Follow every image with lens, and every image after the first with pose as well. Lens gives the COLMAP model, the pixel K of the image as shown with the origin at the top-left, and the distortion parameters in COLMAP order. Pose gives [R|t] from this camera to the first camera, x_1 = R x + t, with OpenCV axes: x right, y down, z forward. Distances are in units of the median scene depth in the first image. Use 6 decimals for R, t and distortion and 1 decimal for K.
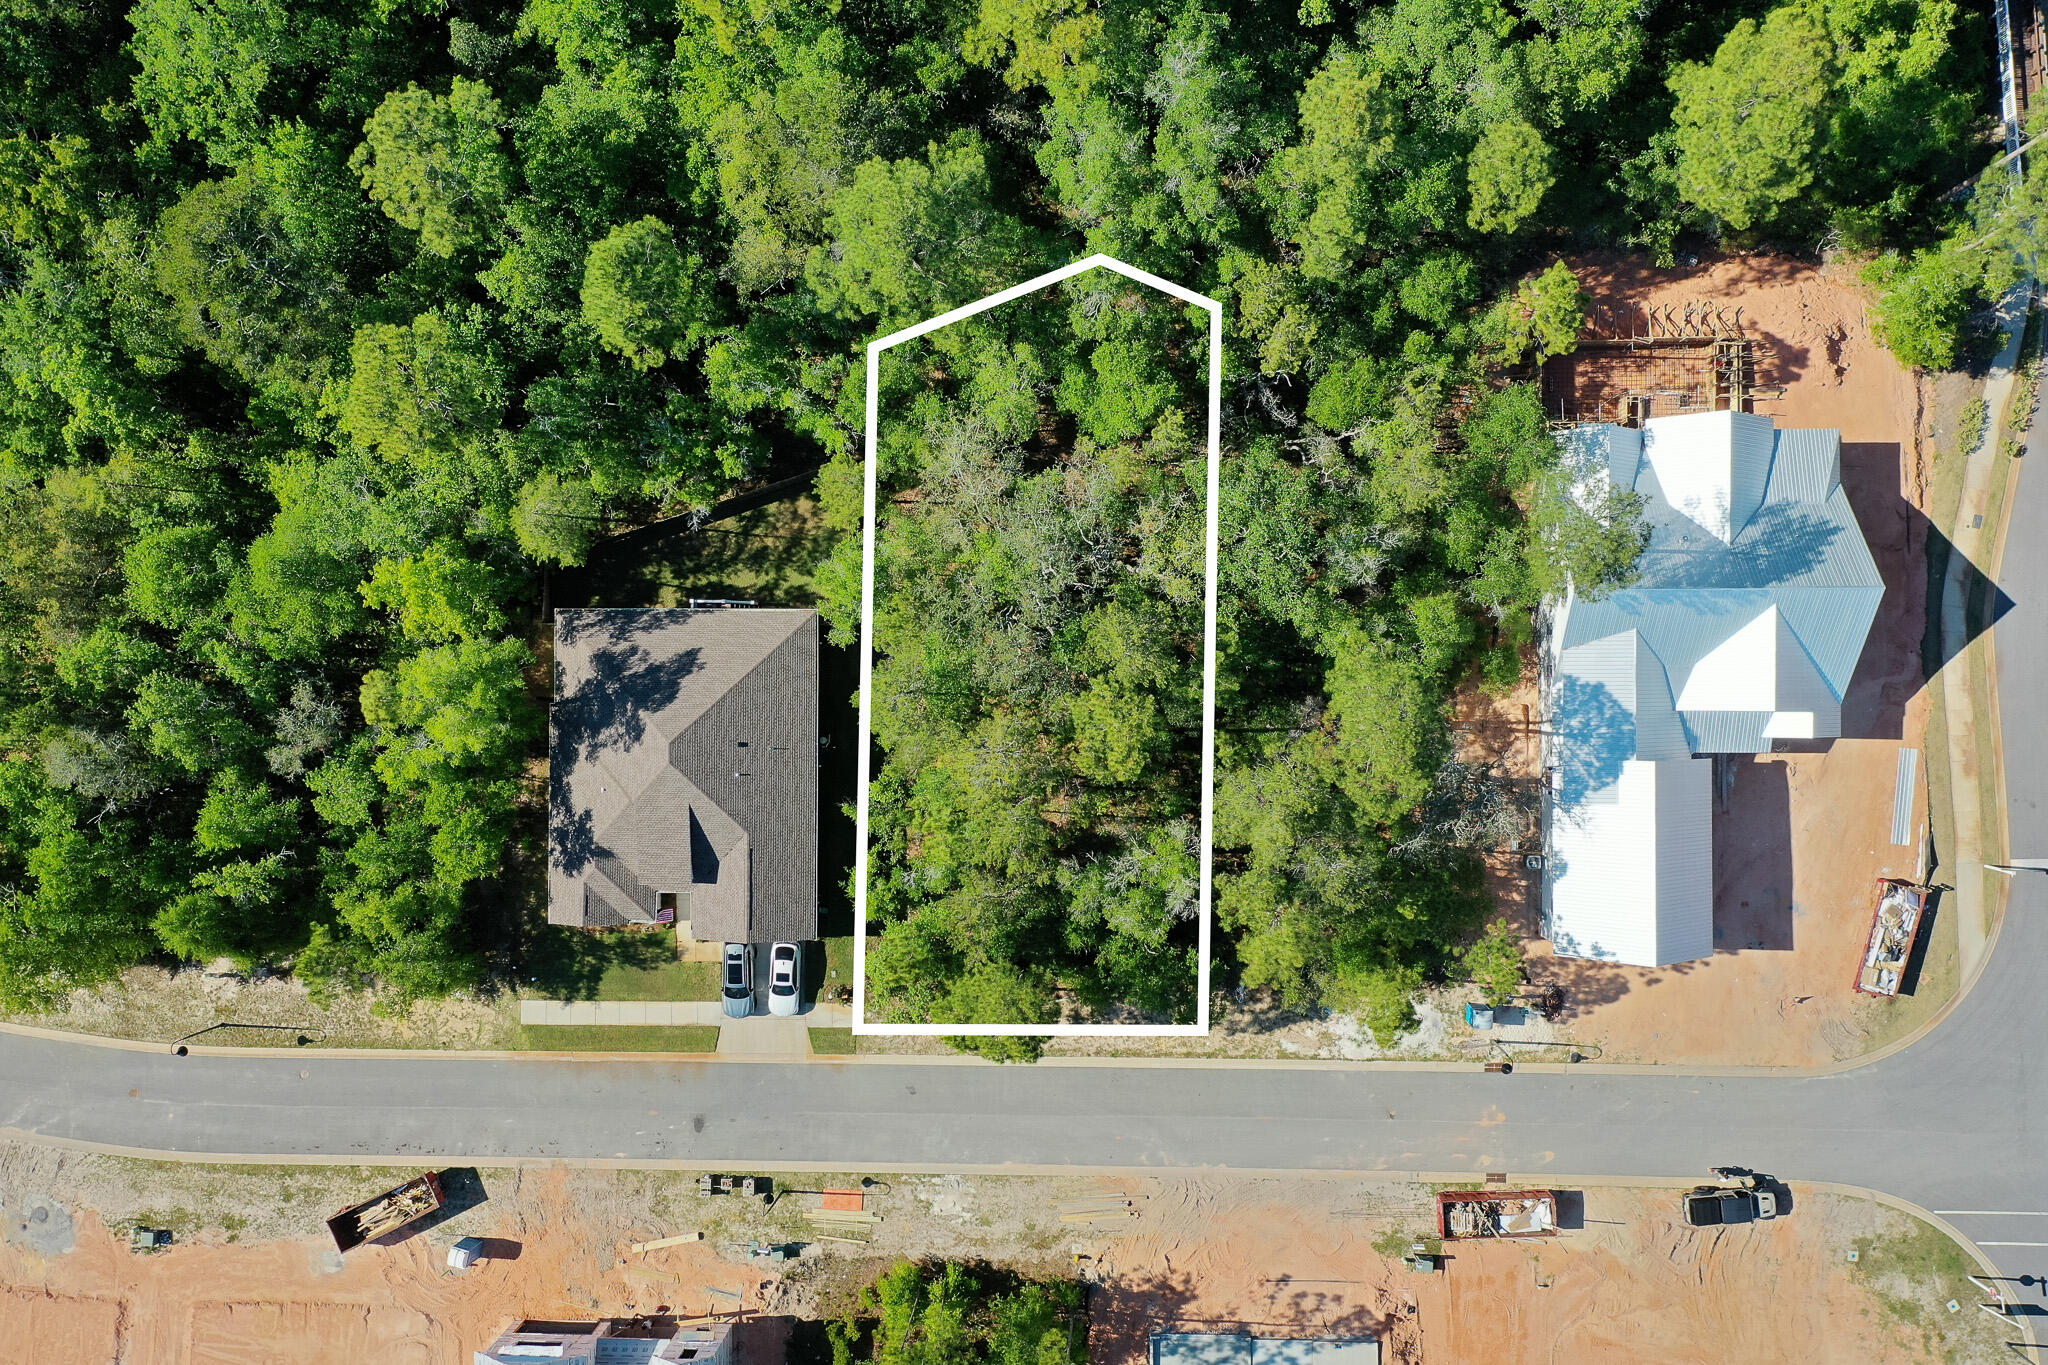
lens RADIAL K [[1612.8, 0, 1024.0], [0, 1612.8, 682.5], [0, 0, 1]] dist [0.002664, 0.010237]
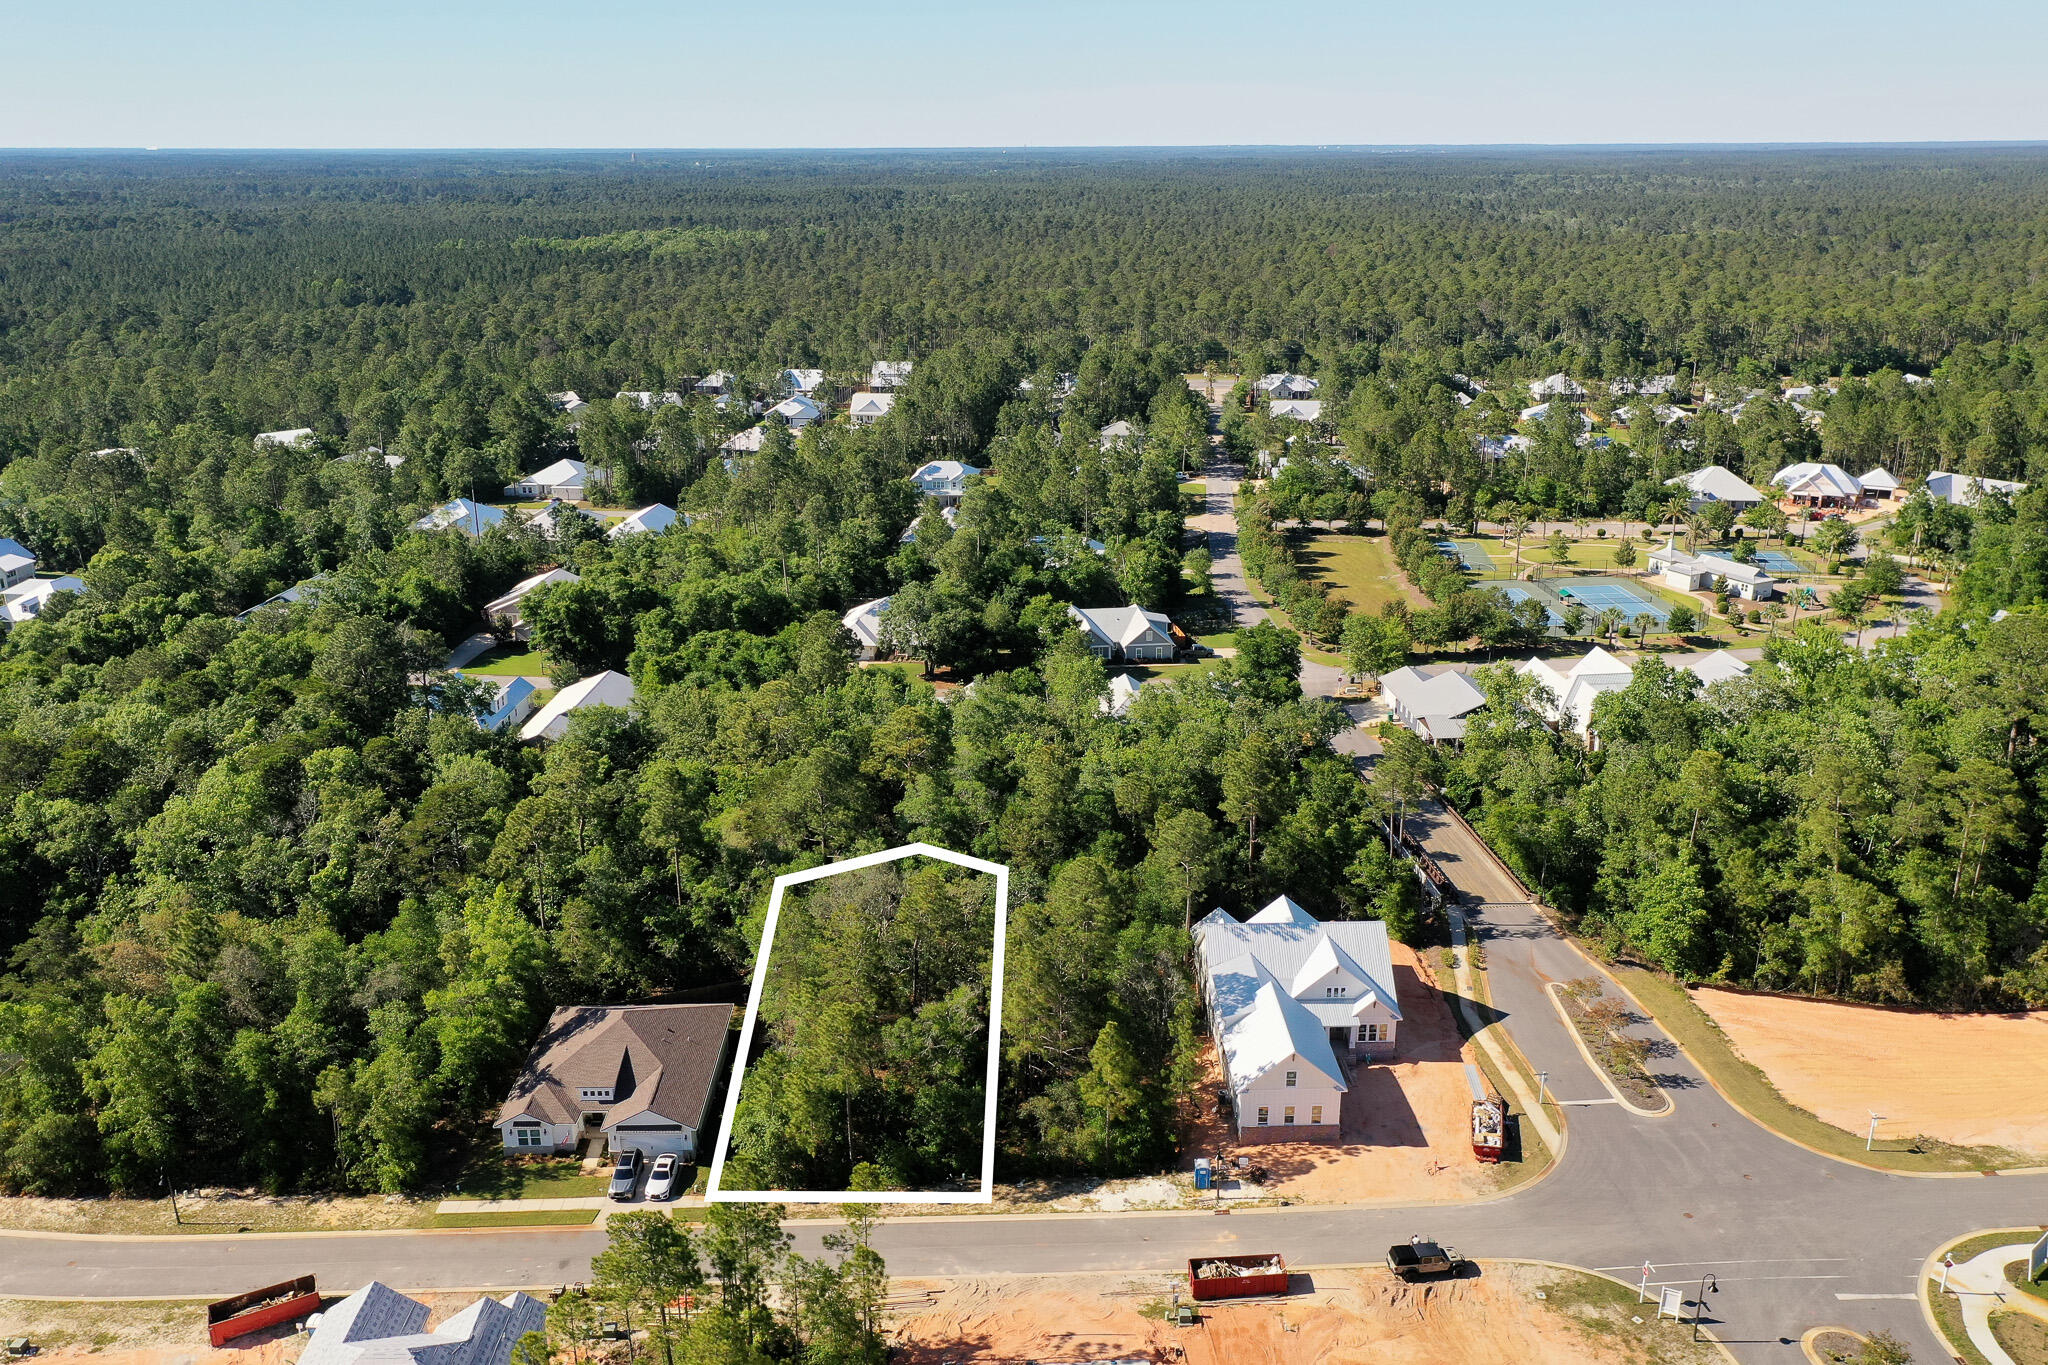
lens RADIAL K [[1612.8, 0, 1024.0], [0, 1612.8, 682.5], [0, 0, 1]] dist [0.002664, 0.010237]
pose [[0.998761, 0.029805, 0.039839, 0.075532], [0.027650, 0.333173, -0.942460, 1.280955], [-0.041363, 0.942395, 0.331936, 0.201979]]
